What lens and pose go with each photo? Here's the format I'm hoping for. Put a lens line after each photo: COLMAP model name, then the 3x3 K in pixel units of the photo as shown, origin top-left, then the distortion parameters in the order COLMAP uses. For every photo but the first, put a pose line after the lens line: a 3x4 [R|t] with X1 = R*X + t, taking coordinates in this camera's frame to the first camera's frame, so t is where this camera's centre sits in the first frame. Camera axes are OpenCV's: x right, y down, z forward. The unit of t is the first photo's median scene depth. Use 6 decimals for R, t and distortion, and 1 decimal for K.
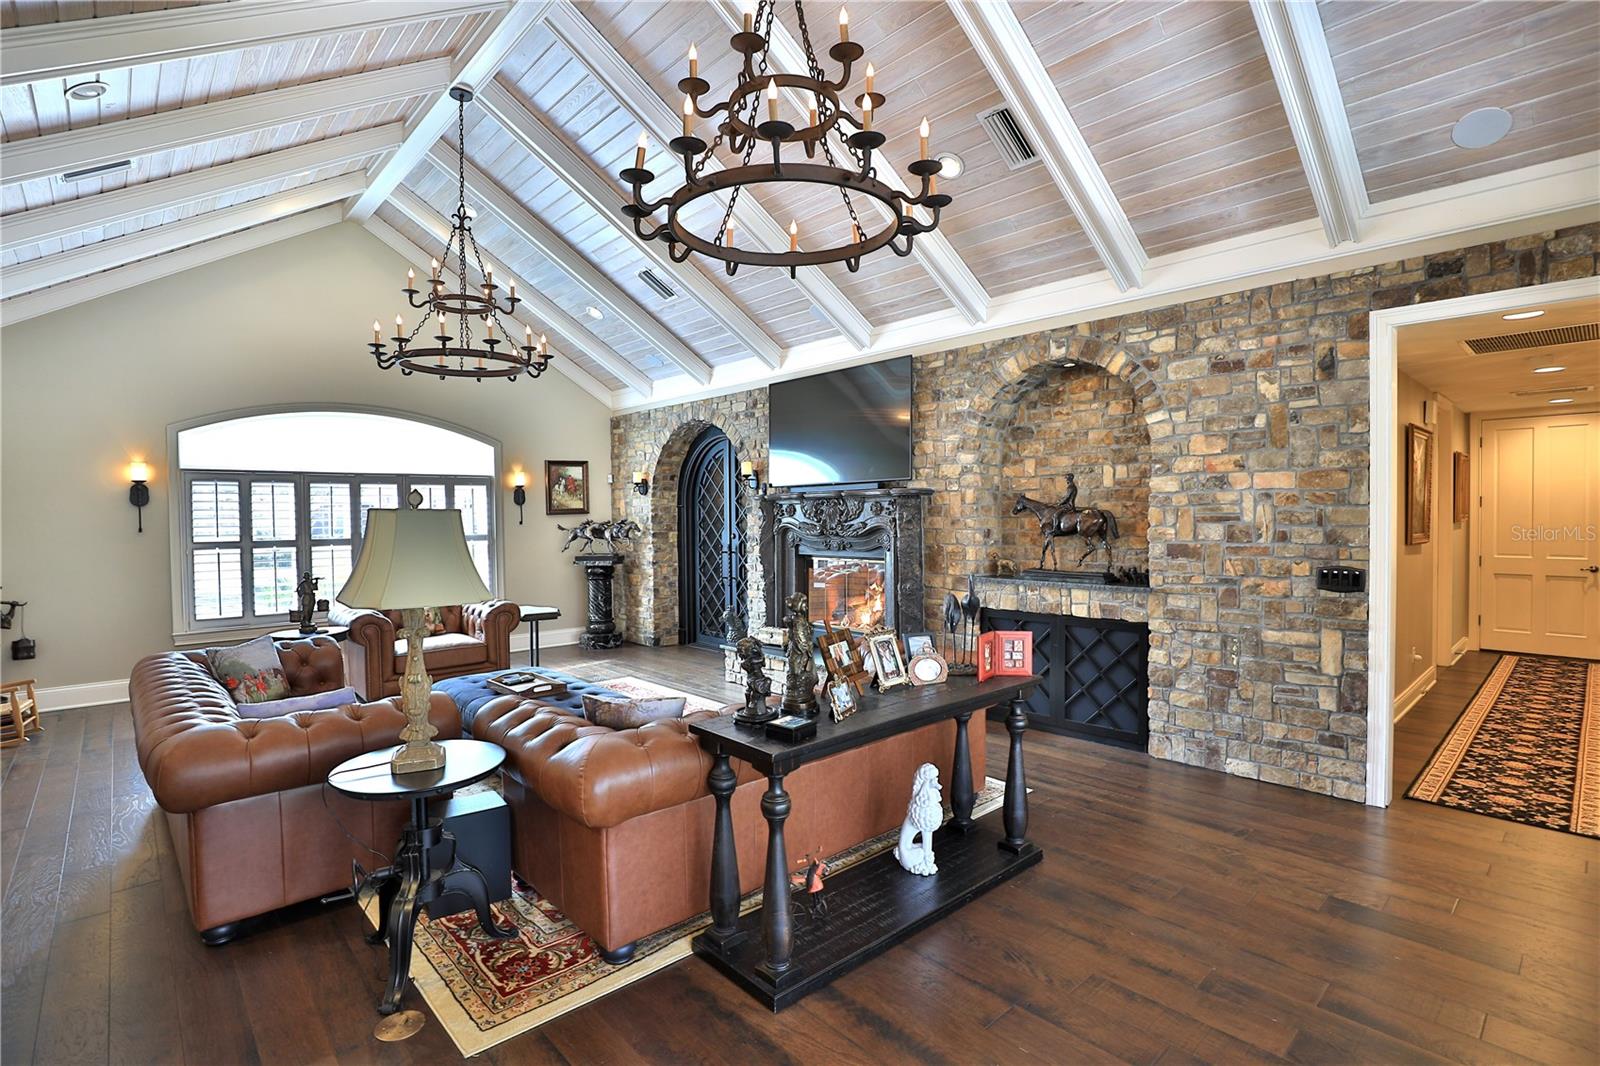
lens RADIAL K [[768.8, 0, 799.6], [0, 768.8, 528.8], [0, 0, 1]] dist [-0.044451, 0.013845]
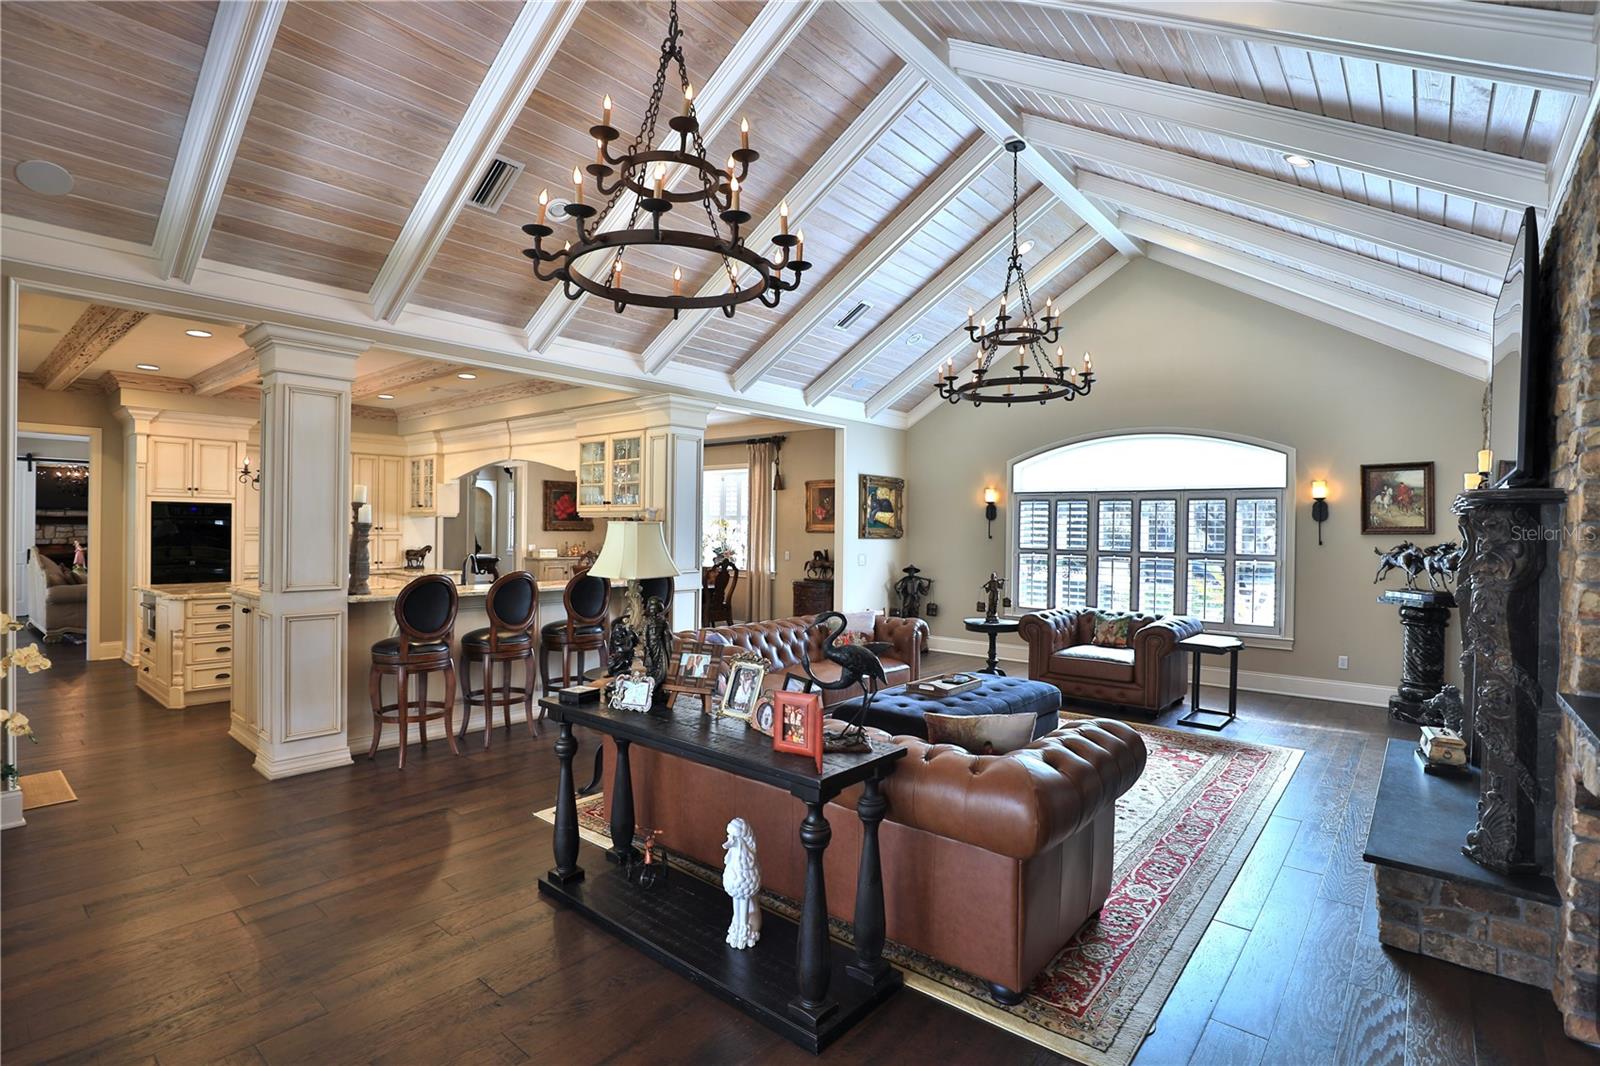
lens RADIAL K [[768.8, 0, 799.6], [0, 768.8, 528.8], [0, 0, 1]] dist [-0.044451, 0.013845]
pose [[0.126939, 0.014296, -0.991808, 0.670906], [-0.034497, 0.999355, 0.009990, -0.021865], [0.991310, 0.032947, 0.127350, 0.611862]]
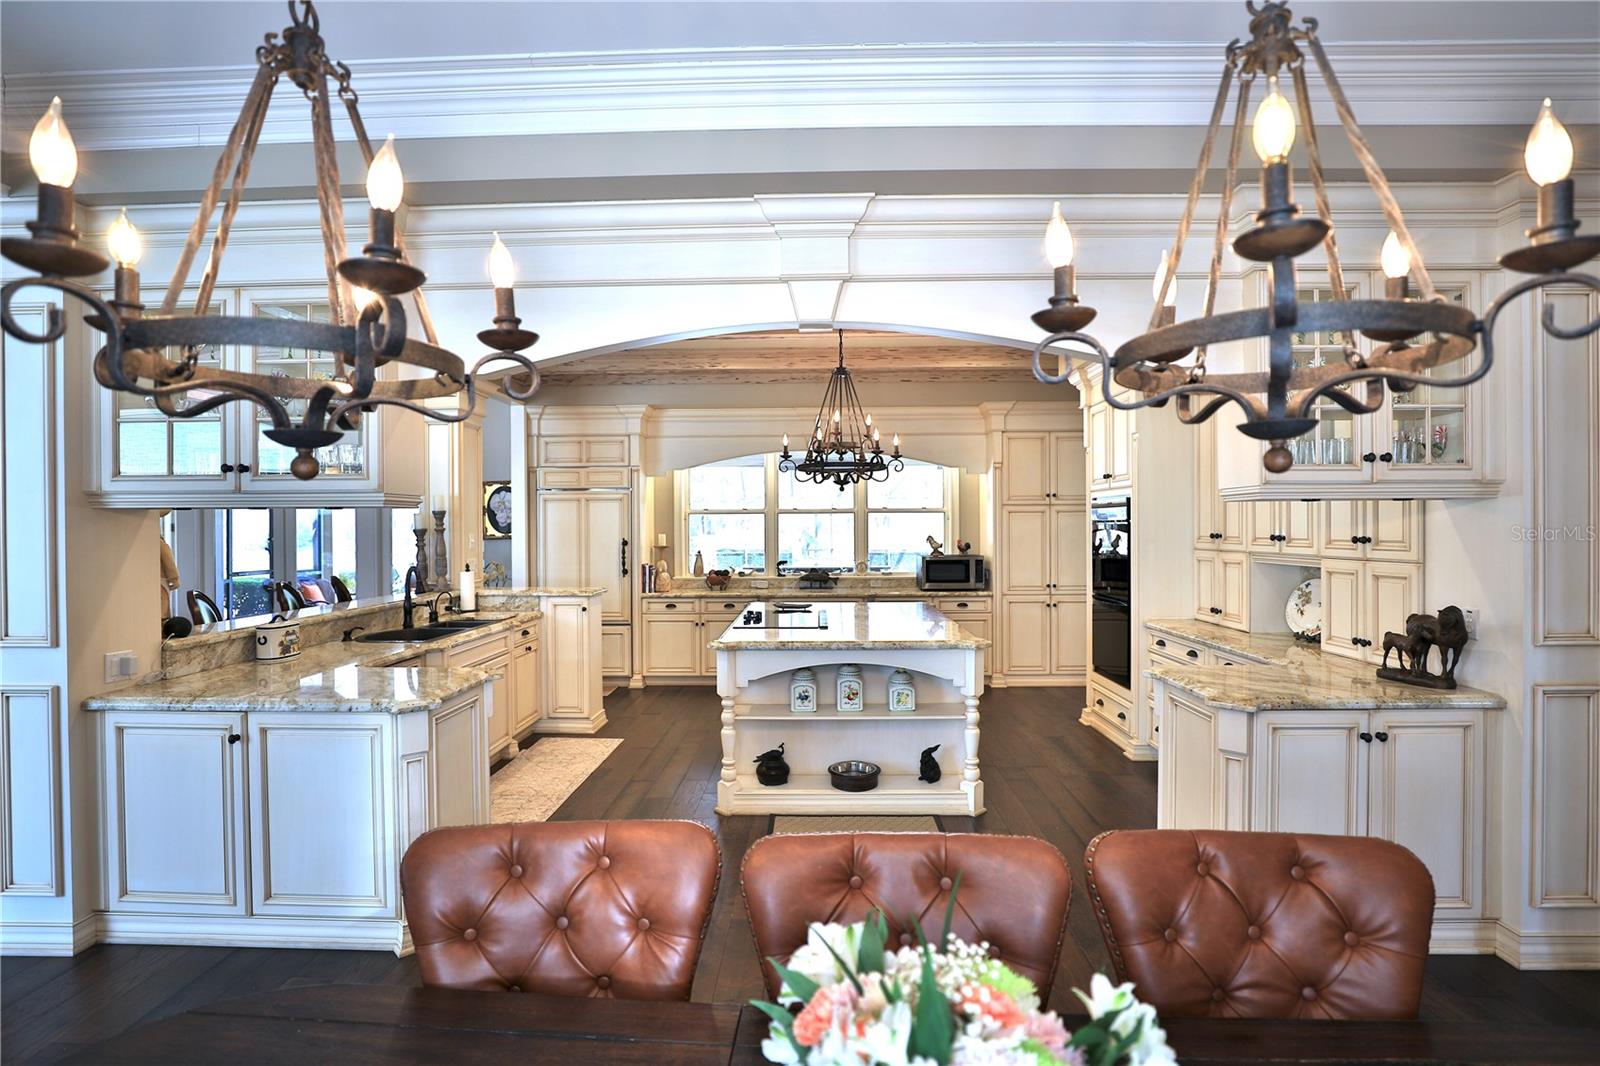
lens RADIAL K [[768.8, 0, 799.6], [0, 768.8, 528.8], [0, 0, 1]] dist [-0.044451, 0.013845]
pose [[-0.717618, 0.013271, 0.696310, -1.666313], [0.028258, 0.999550, 0.010073, 0.005931], [-0.695863, 0.026904, -0.717670, 0.588877]]
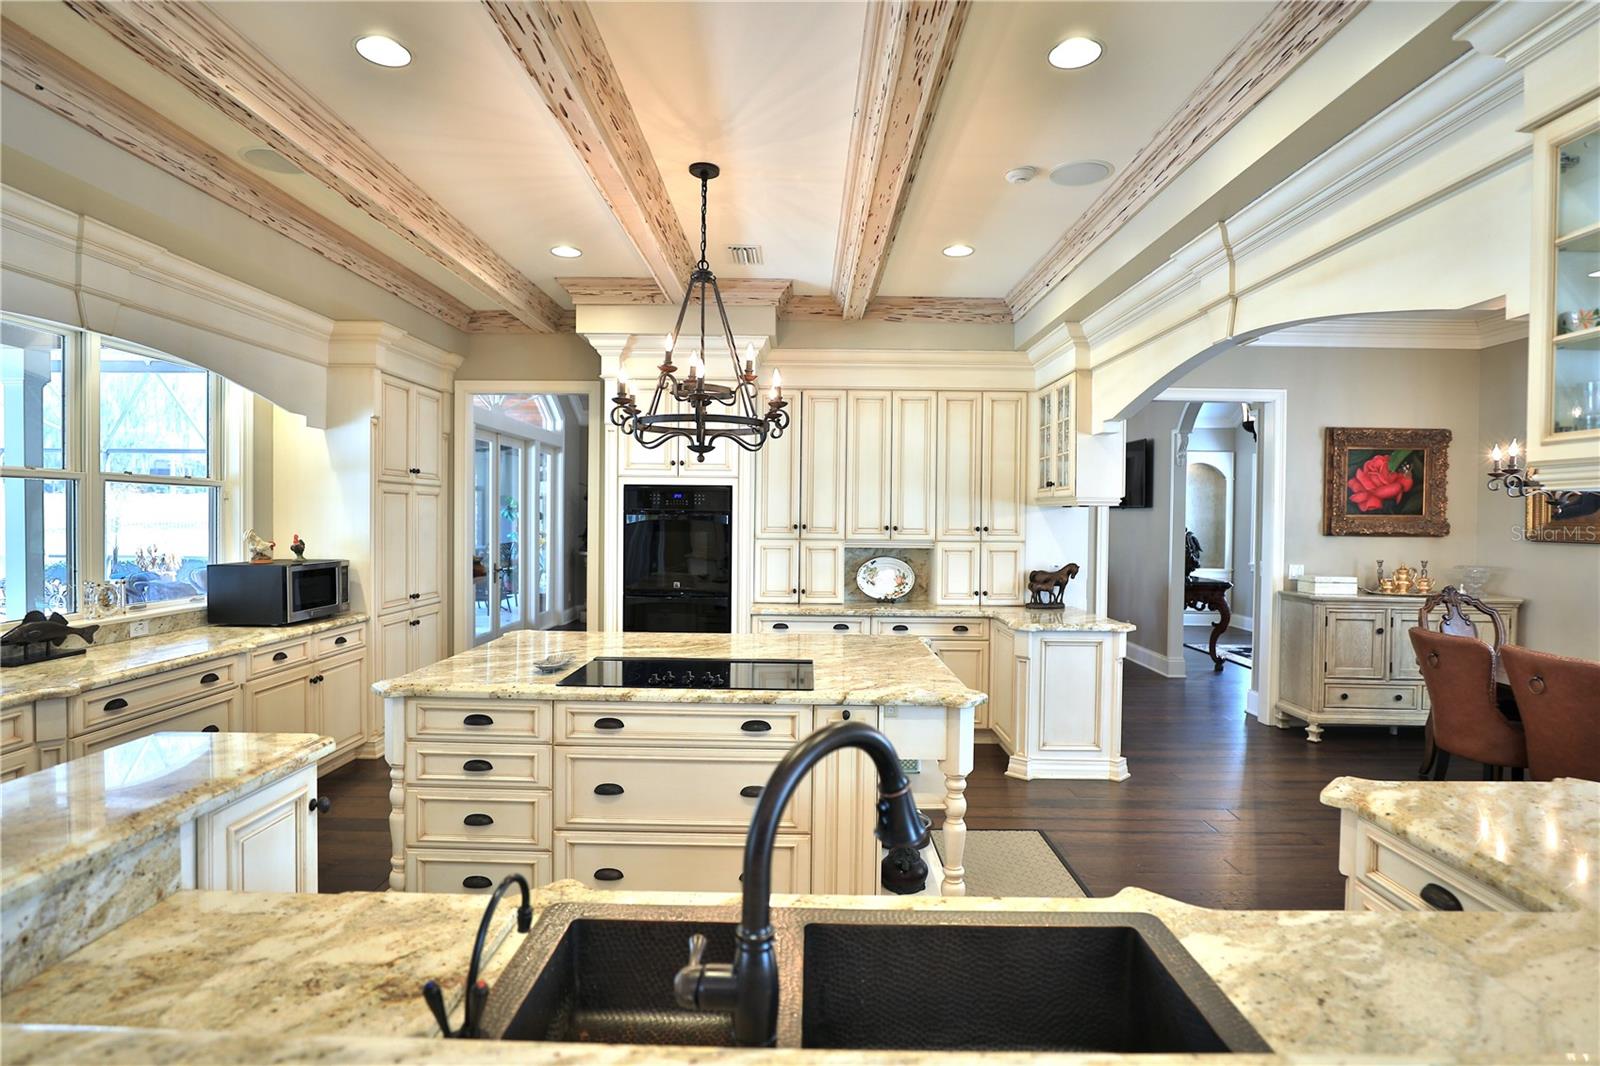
lens RADIAL K [[826.0, 0, 798.9], [0, 826.0, 534.0], [0, 0, 1]] dist [-0.042290, 0.015902]
pose [[-0.684771, 0.019663, -0.728493, -0.491244], [-0.018510, 0.998844, 0.044359, -0.003349], [0.728523, 0.043860, -0.683615, 0.359589]]
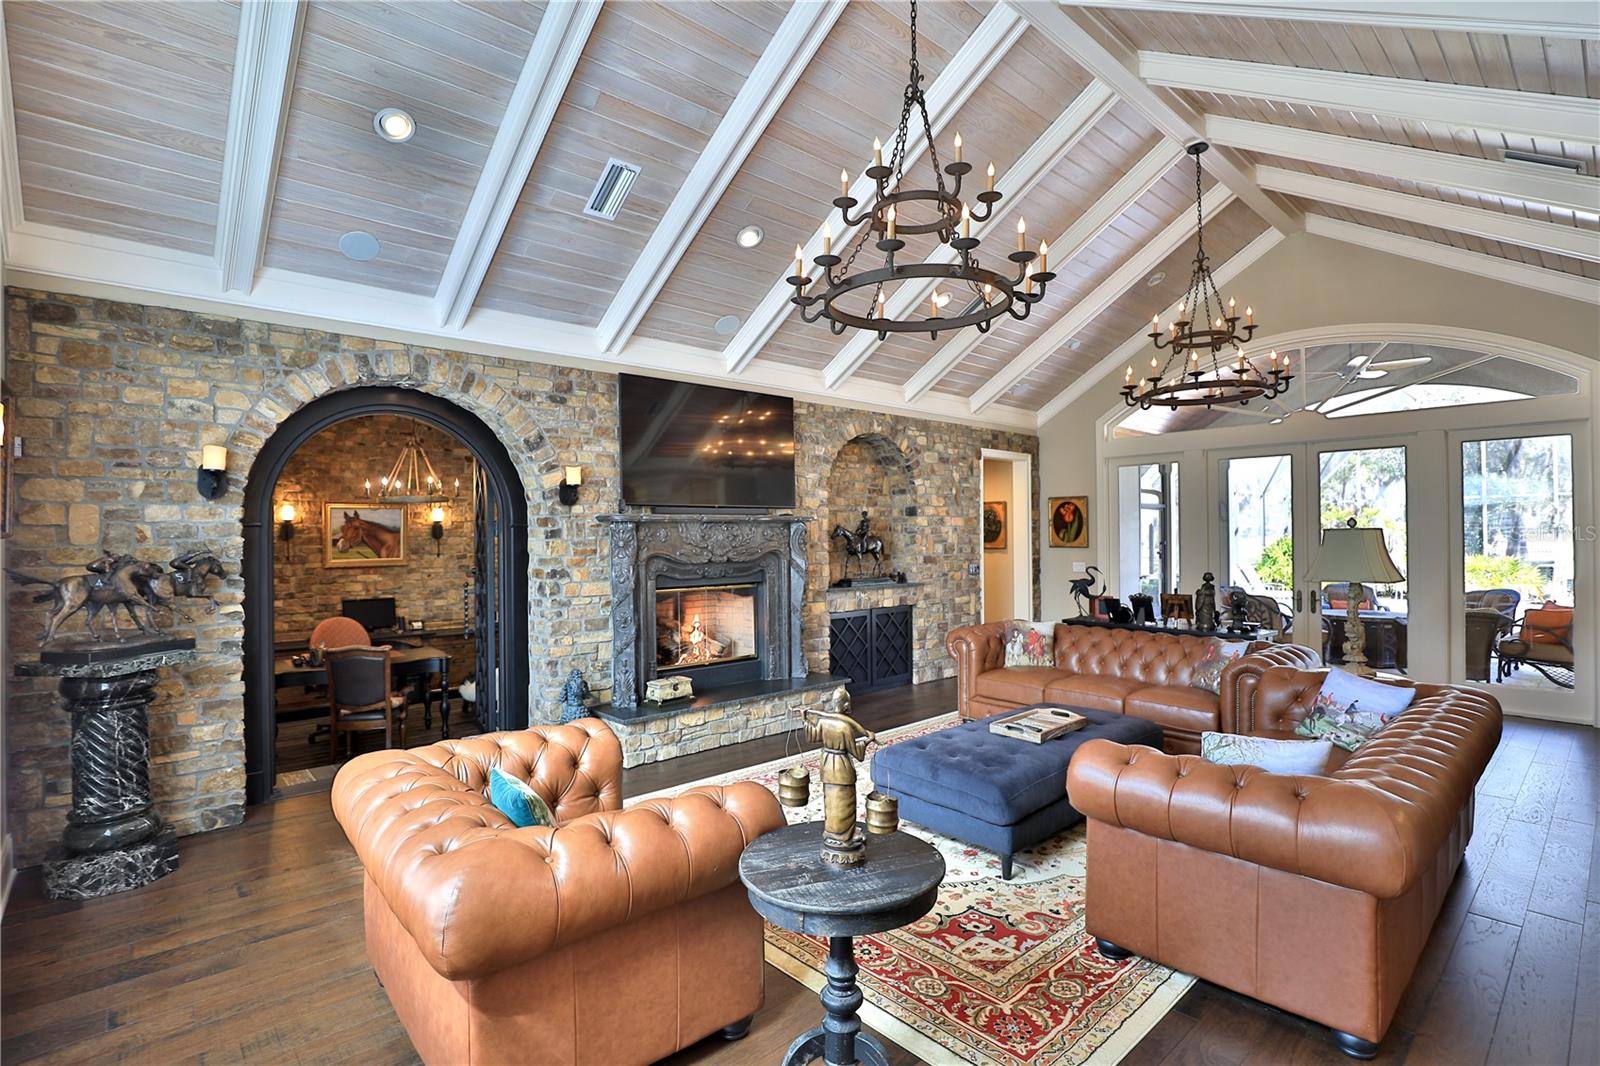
lens RADIAL K [[768.8, 0, 799.6], [0, 768.8, 528.8], [0, 0, 1]] dist [-0.044451, 0.013845]
pose [[0.008882, 0.020174, 0.999757, -1.193994], [0.027172, 0.999422, -0.020408, -0.013249], [-0.999591, 0.027347, 0.008328, 1.199666]]
